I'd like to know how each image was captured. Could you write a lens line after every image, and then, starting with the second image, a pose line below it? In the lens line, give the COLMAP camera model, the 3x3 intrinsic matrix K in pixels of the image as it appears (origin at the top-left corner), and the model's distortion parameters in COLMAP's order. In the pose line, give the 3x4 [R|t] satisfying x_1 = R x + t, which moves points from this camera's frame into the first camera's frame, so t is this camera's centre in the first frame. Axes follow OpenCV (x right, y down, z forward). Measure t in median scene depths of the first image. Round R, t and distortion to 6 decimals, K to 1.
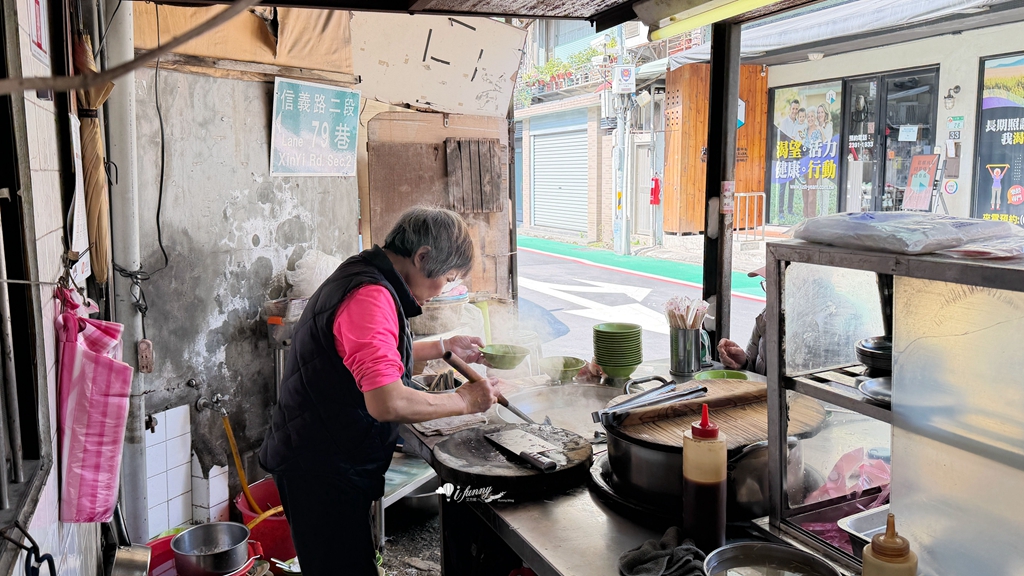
lens RADIAL K [[800.3, 0, 512.5], [0, 800.3, 284.4], [0, 0, 1]] dist [0.042831, -0.057264]
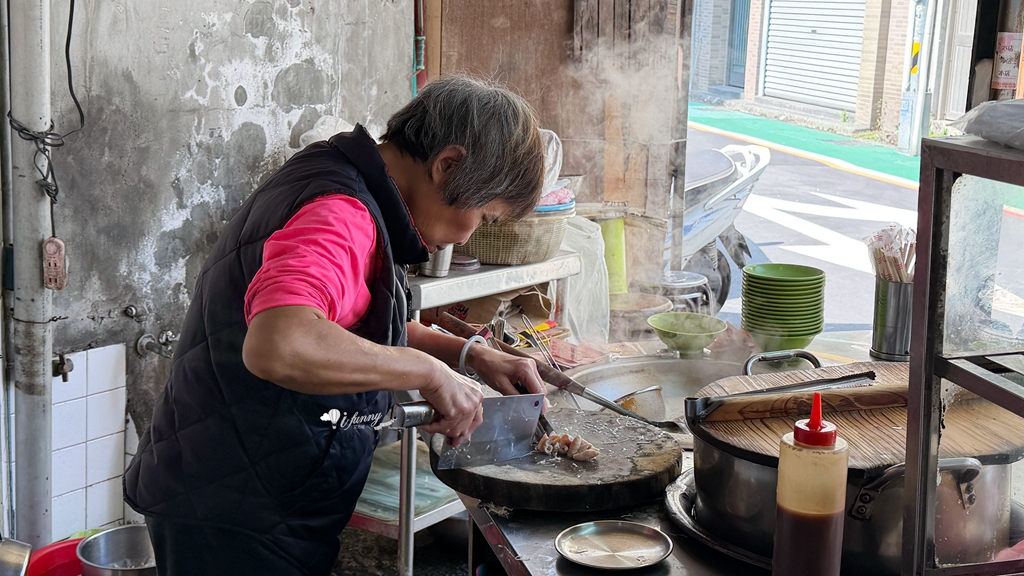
lens RADIAL K [[1350.3, 0, 511.4], [0, 1350.3, 290.7], [0, 0, 1]] dist [0.103147, 0.000000]
pose [[0.986114, 0.073033, -0.149148, 0.063610], [-0.061763, 0.994971, 0.078849, 0.000414], [0.154157, -0.068543, 0.985666, -0.030395]]
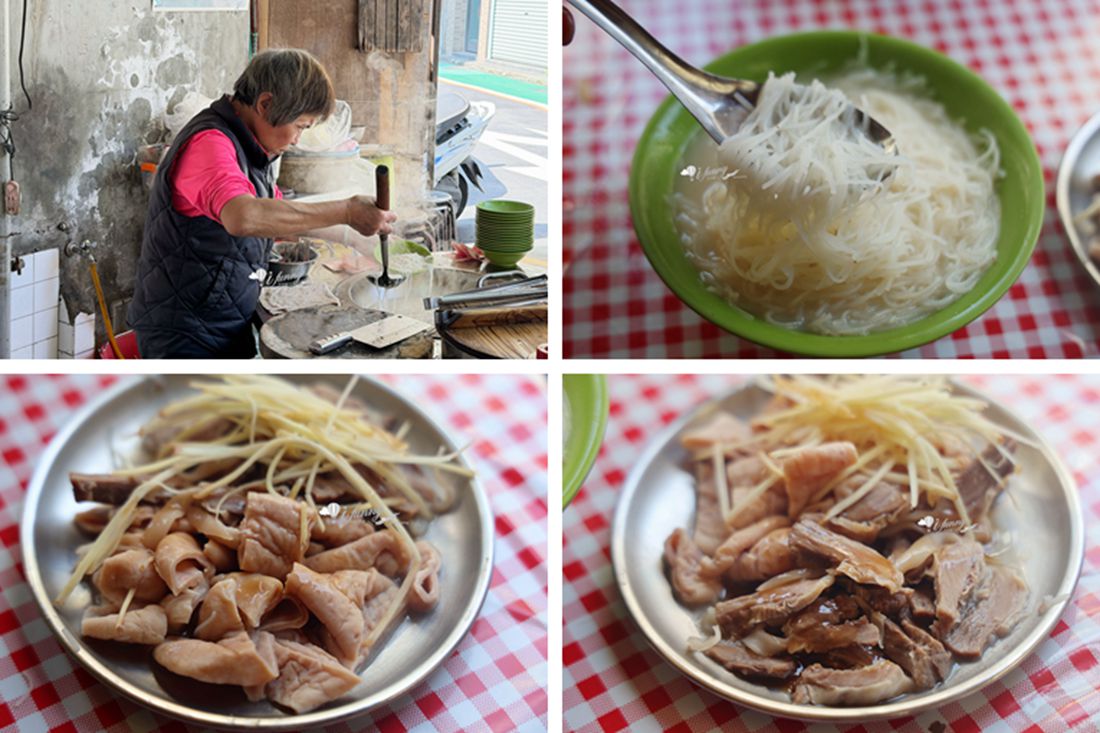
lens RADIAL K [[1083.8, 0, 527.9], [0, 1083.8, 235.7], [0, 0, 1]] dist [0.074999, 0.000000]
pose [[0.995354, 0.075078, 0.060278, 0.078781], [-0.081374, 0.990608, 0.109881, -0.055710], [-0.051462, -0.114275, 0.992115, -0.332008]]
